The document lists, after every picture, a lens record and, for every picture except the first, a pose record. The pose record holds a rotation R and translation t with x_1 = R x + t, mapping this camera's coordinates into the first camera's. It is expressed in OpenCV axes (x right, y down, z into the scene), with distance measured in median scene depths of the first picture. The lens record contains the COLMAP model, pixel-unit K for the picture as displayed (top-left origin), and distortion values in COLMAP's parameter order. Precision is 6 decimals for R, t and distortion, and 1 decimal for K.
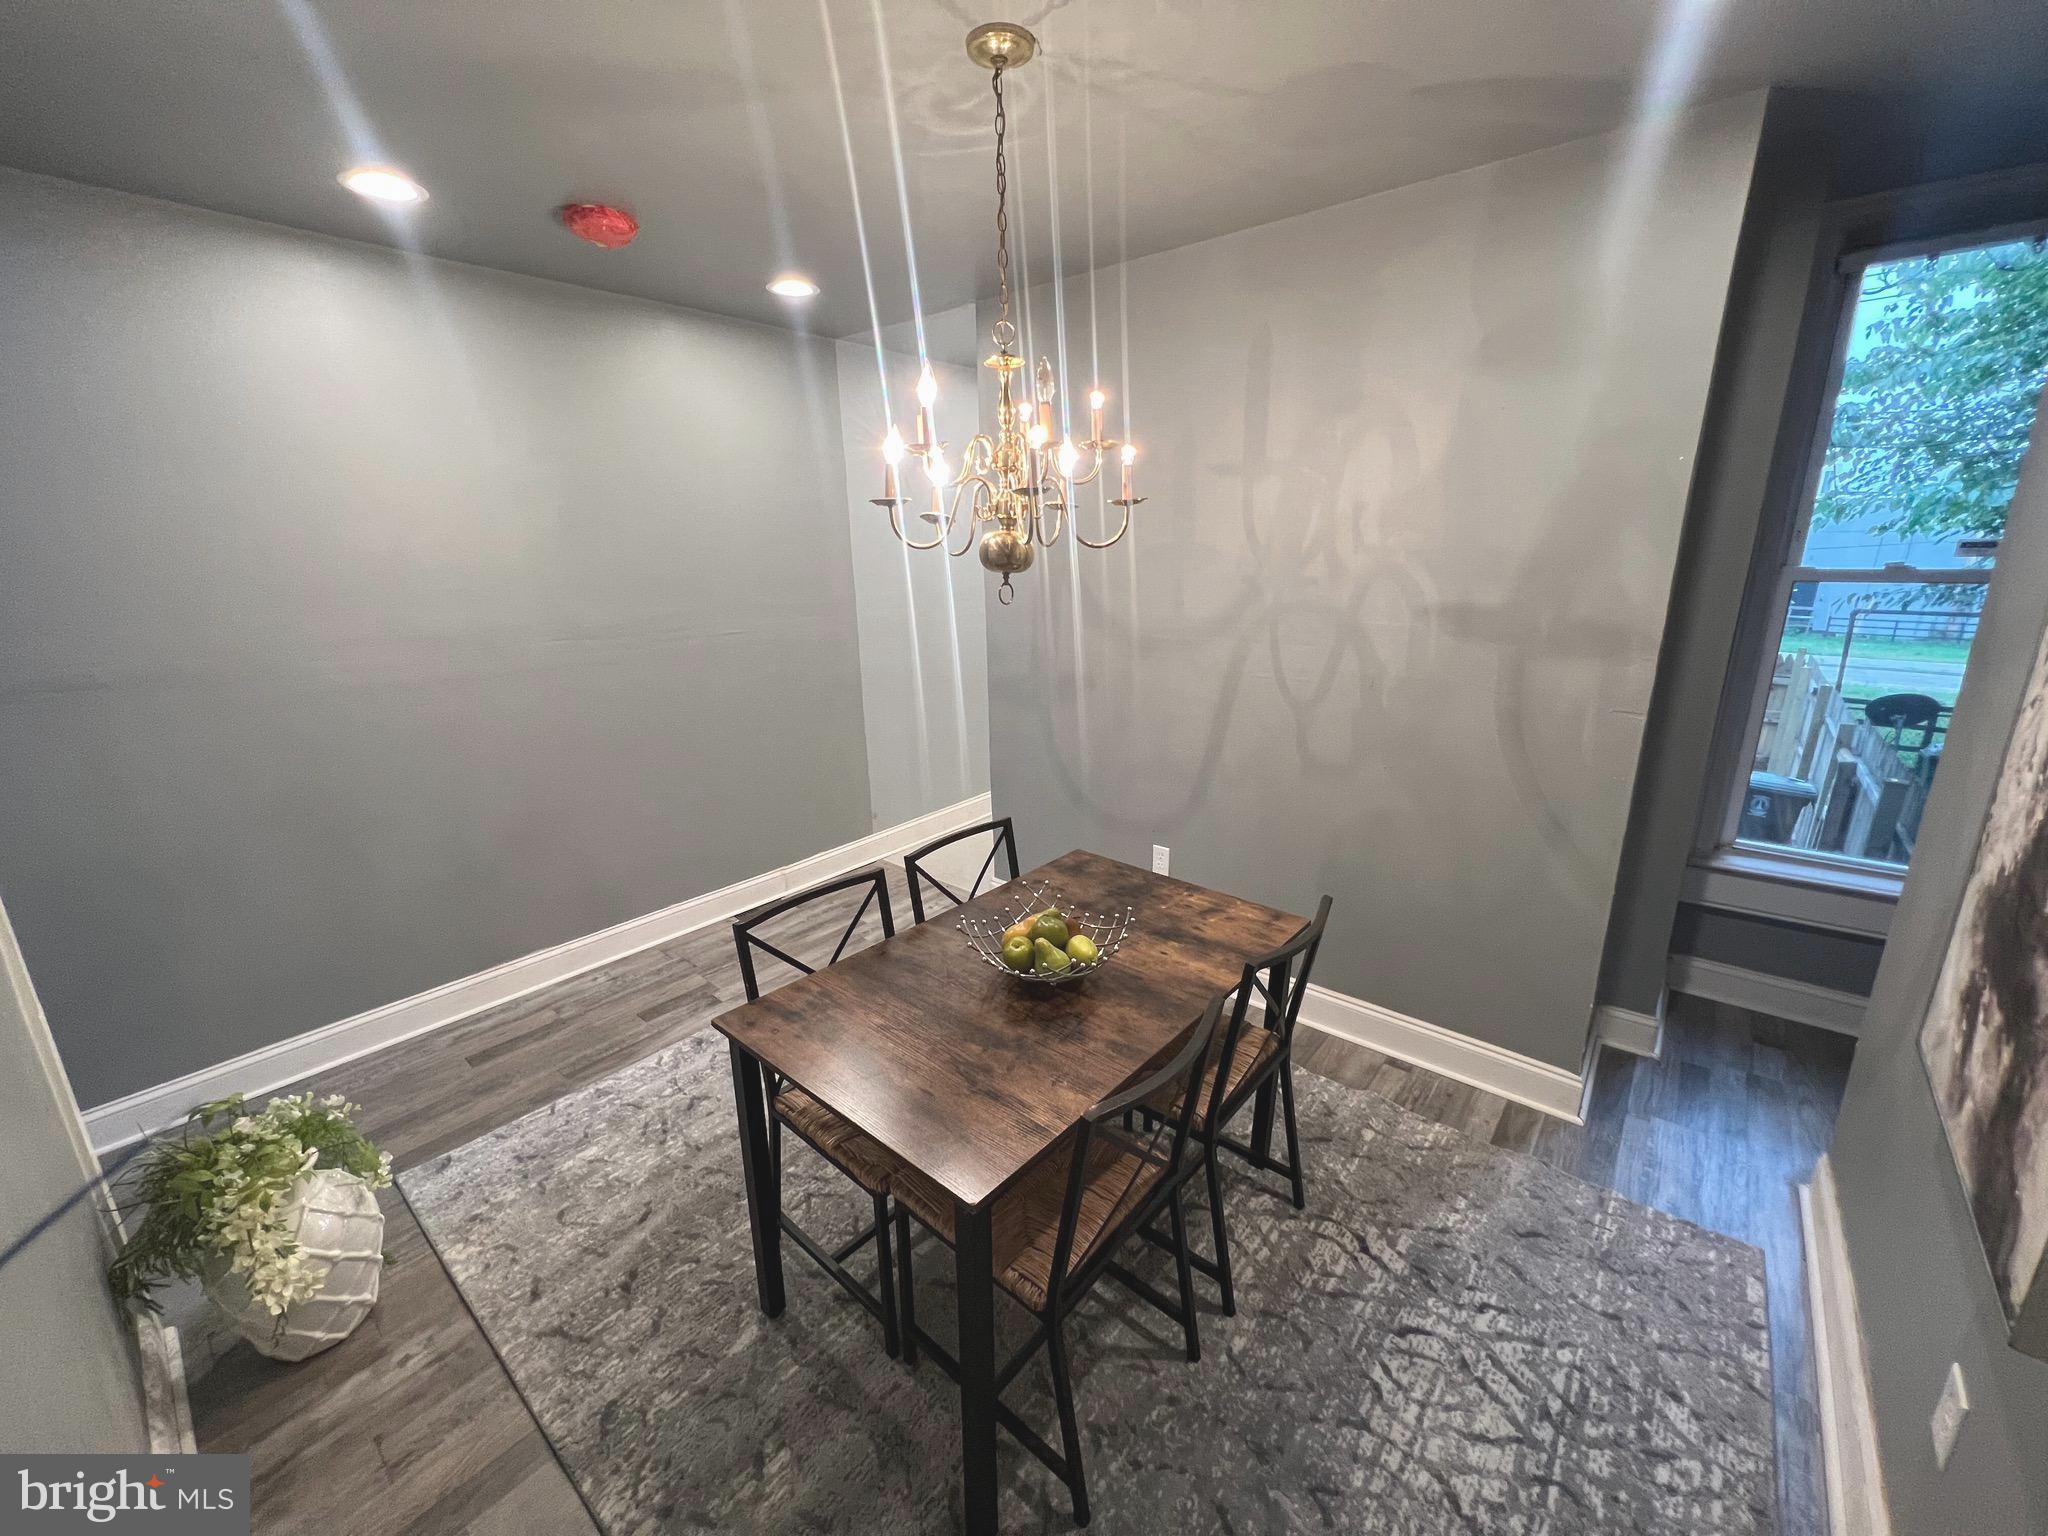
lens RADIAL K [[816.5, 0, 1028.8], [0, 816.5, 771.5], [0, 0, 1]] dist [0.000204, -0.000118]
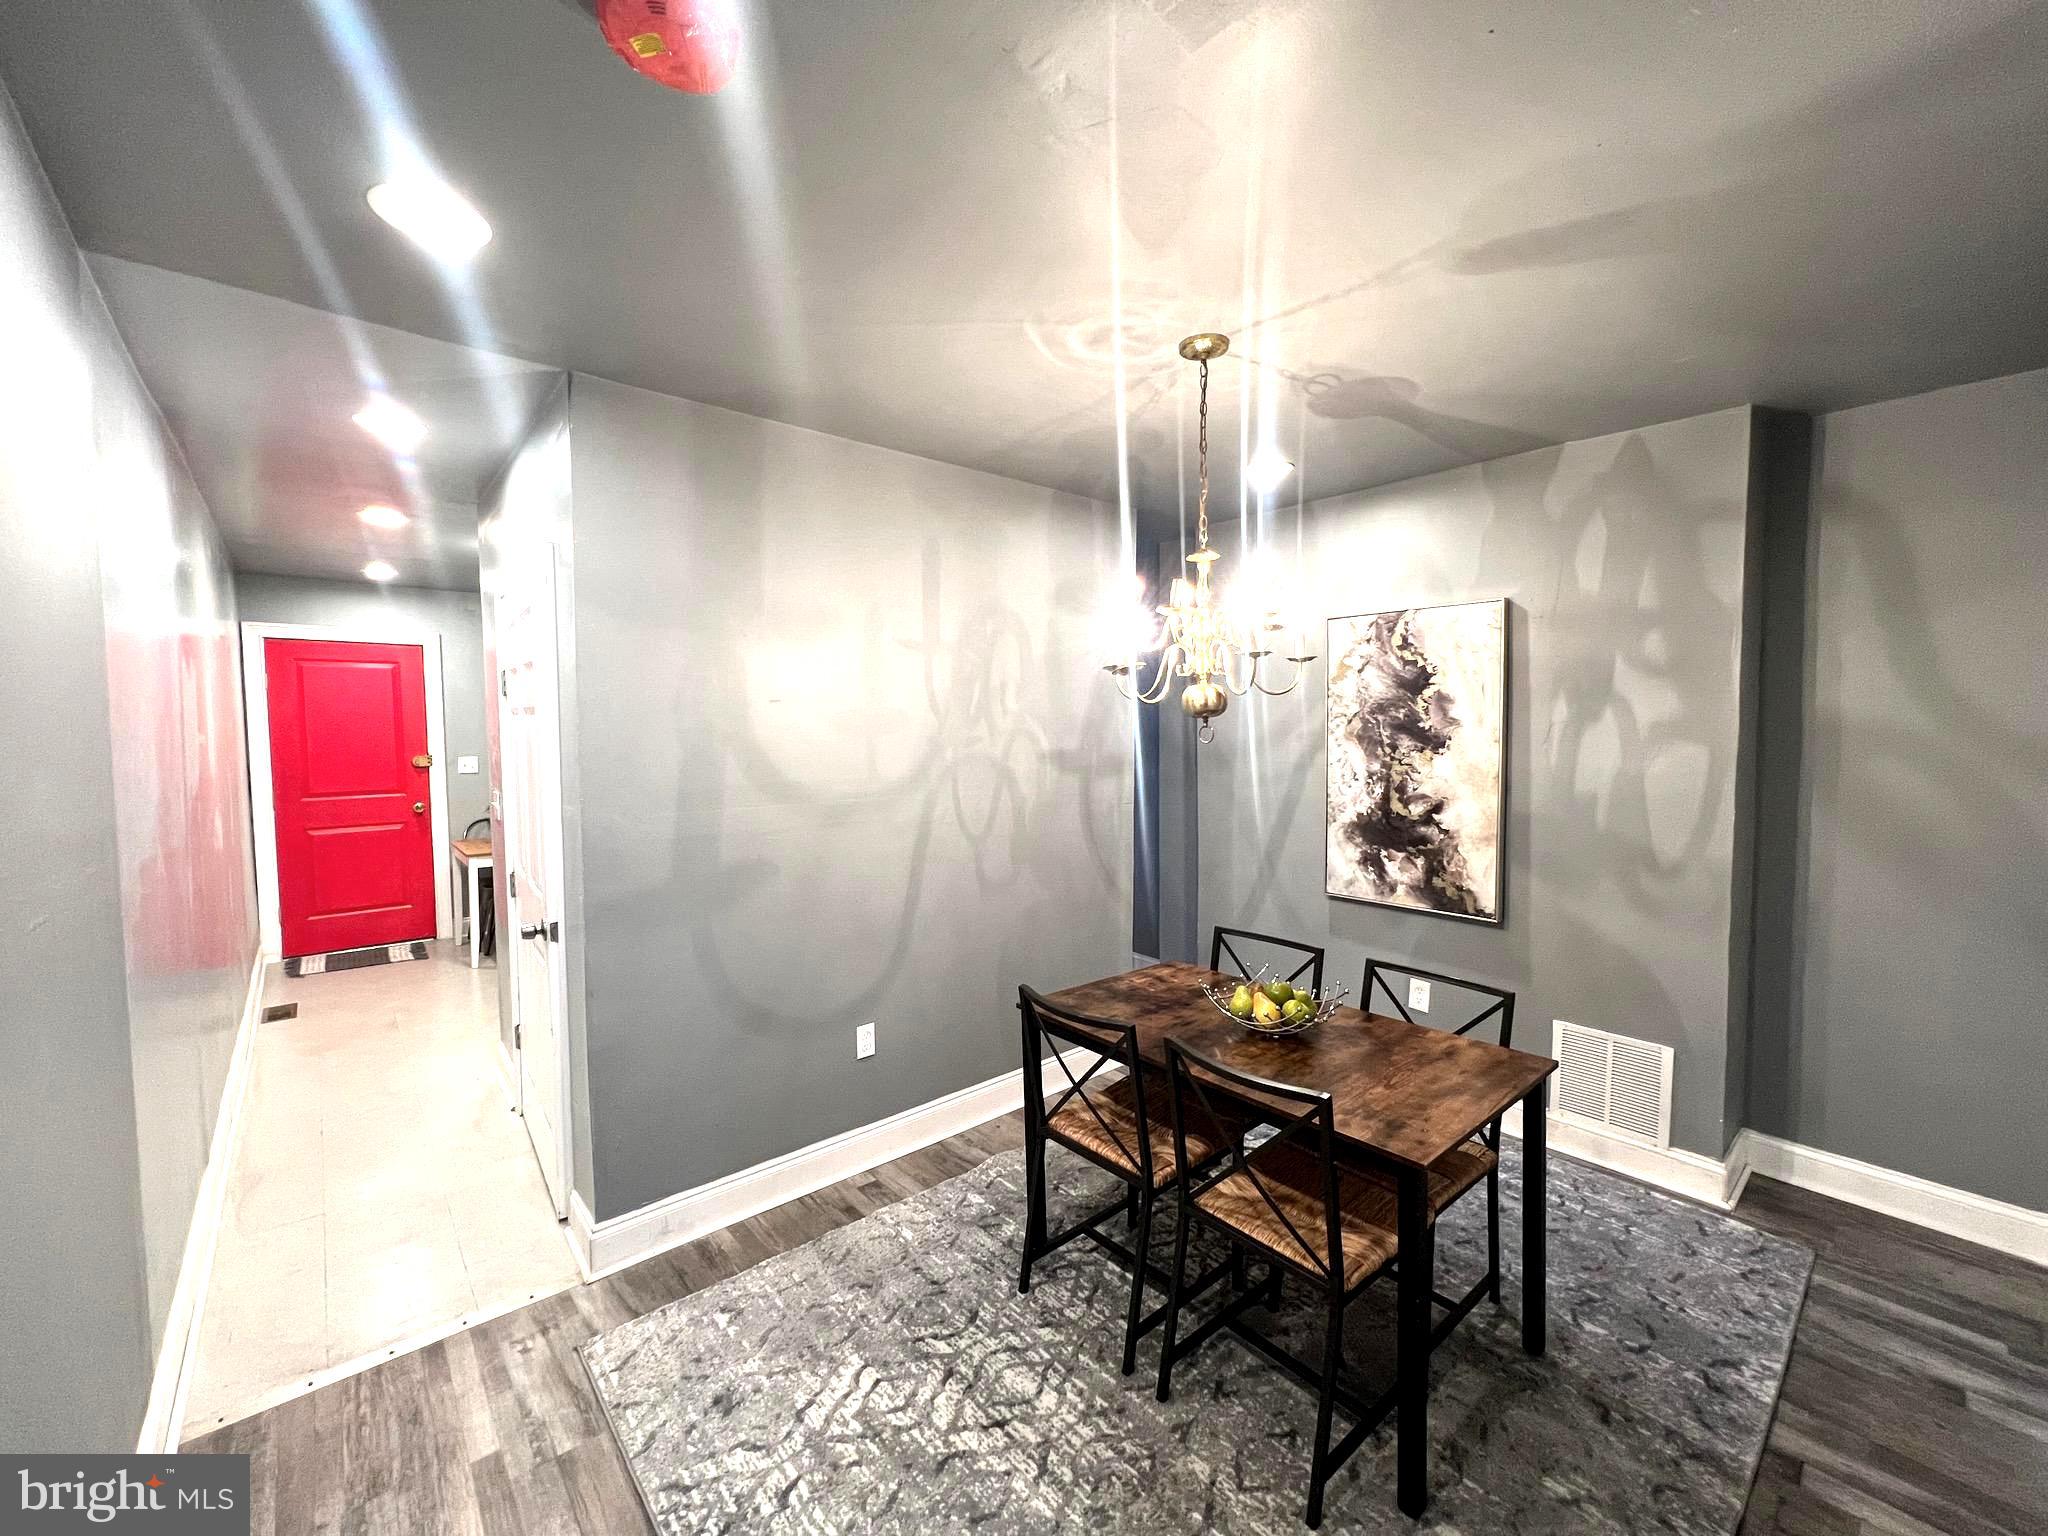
lens RADIAL K [[819.2, 0, 1022.4], [0, 819.2, 773.7], [0, 0, 1]] dist [-0.000657, 0.000251]
pose [[0.156094, -0.048153, 0.986568, -1.149199], [0.274618, 0.961547, 0.003482, -0.219984], [-0.948799, 0.270386, 0.163315, 0.976425]]
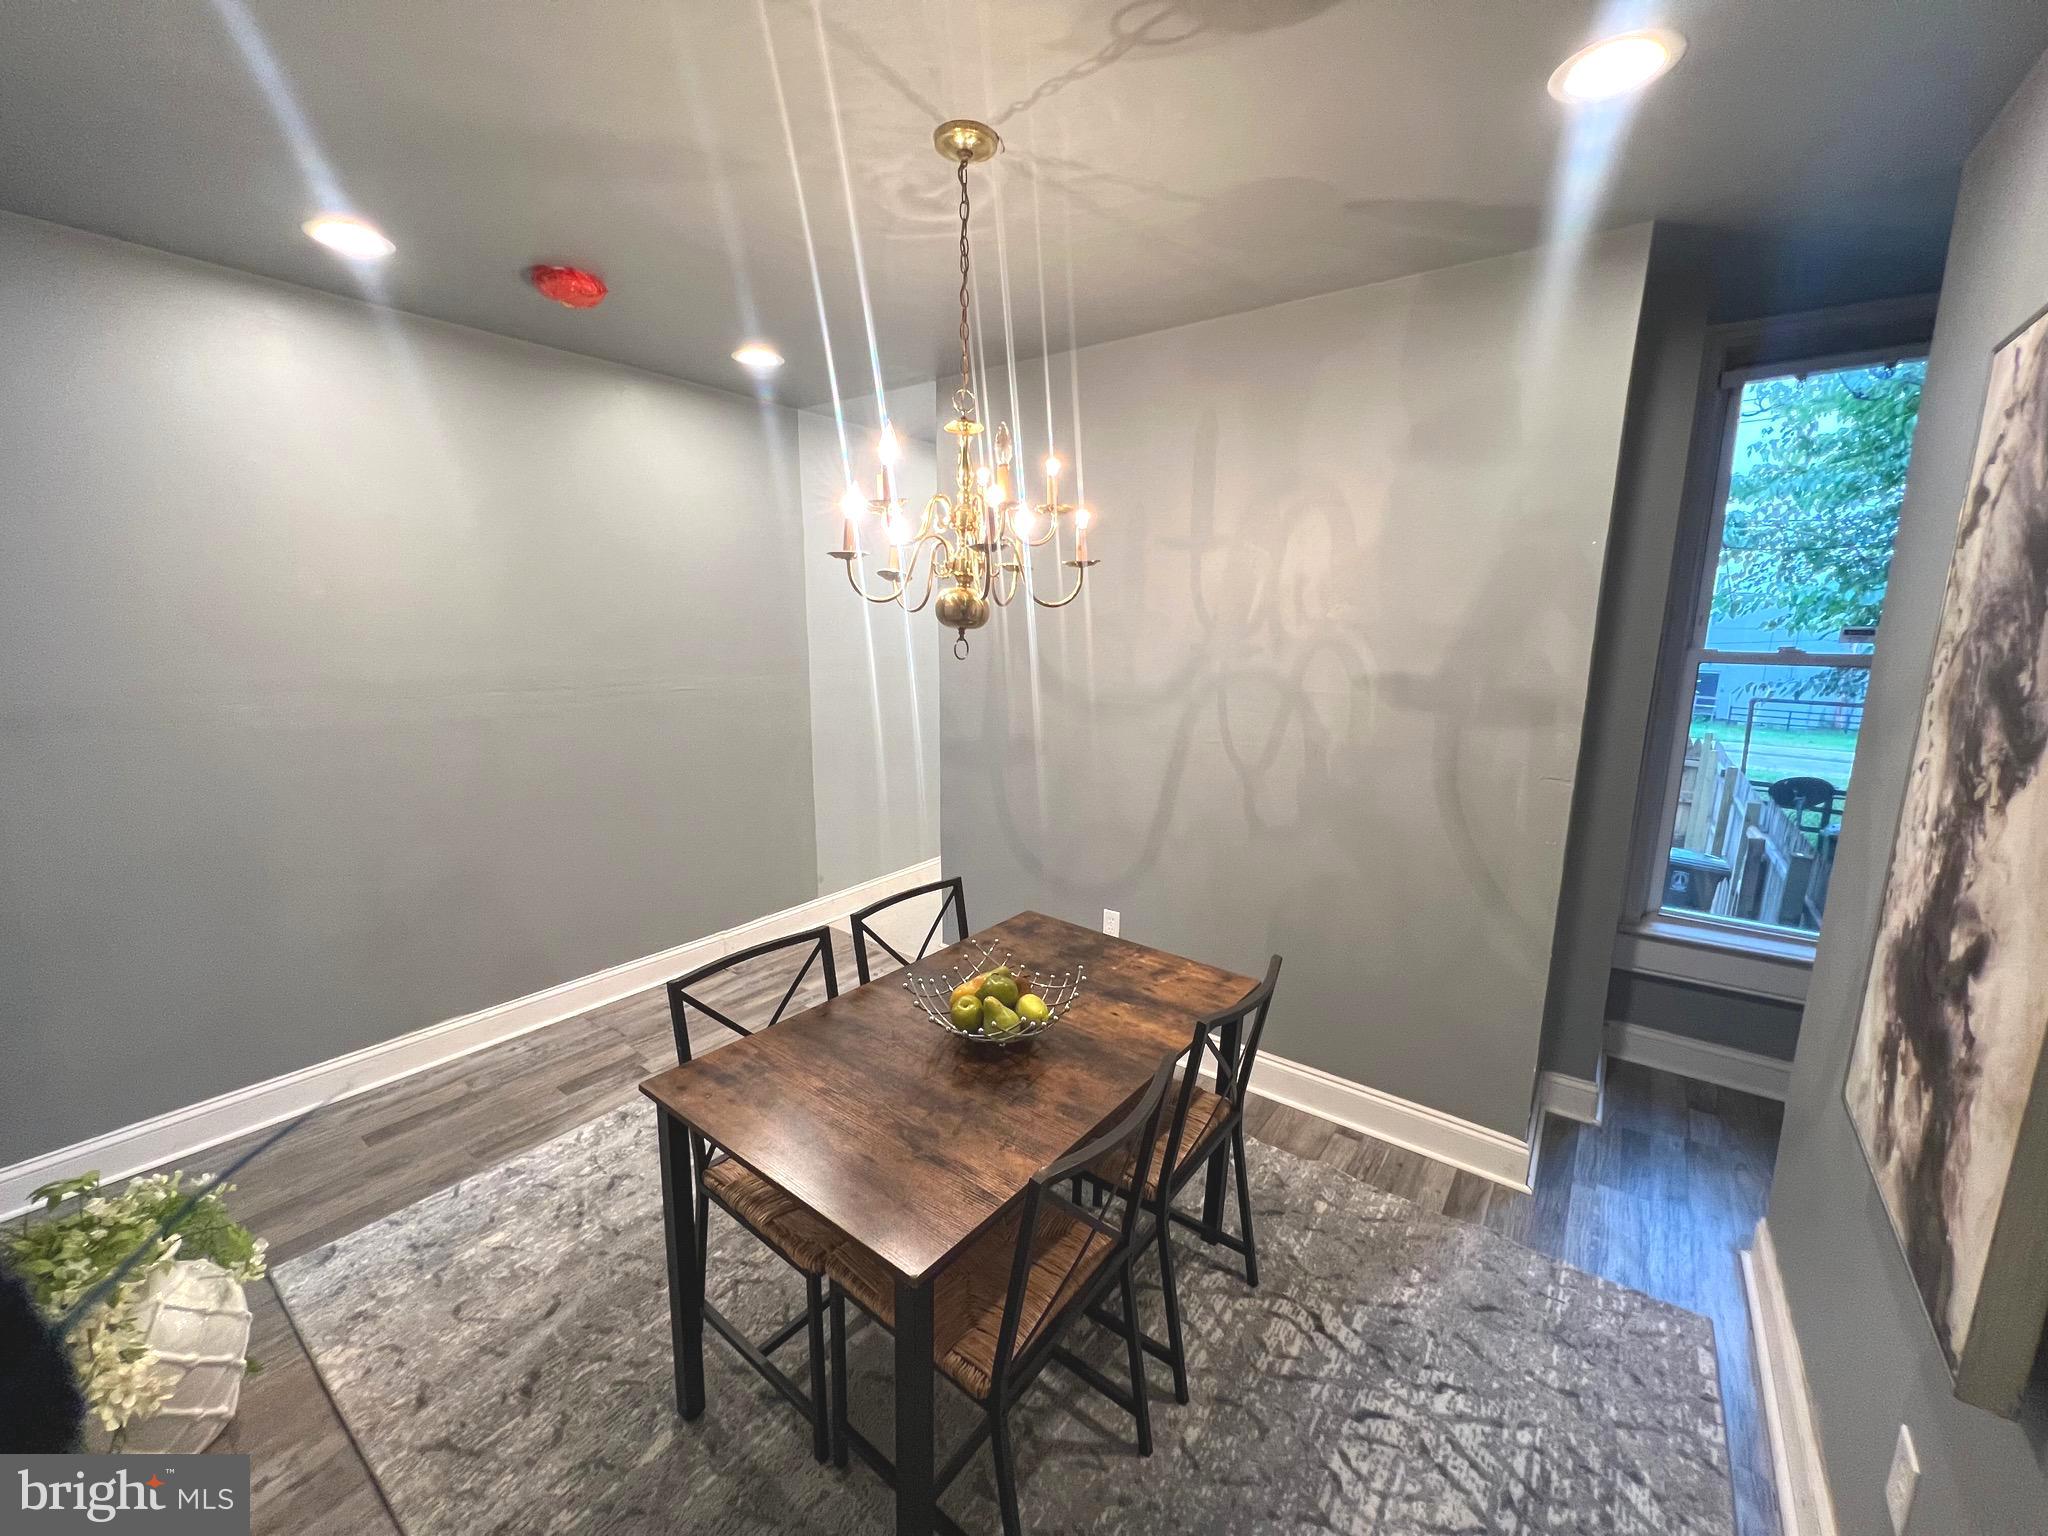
lens RADIAL K [[816.5, 0, 1028.8], [0, 816.5, 772.3], [0, 0, 1]] dist [0.000204, -0.000118]
pose [[0.998040, 0.017386, 0.060118, -0.002199], [-0.012084, 0.996094, -0.087473, 0.019186], [-0.061404, 0.086575, 0.994351, 0.003771]]
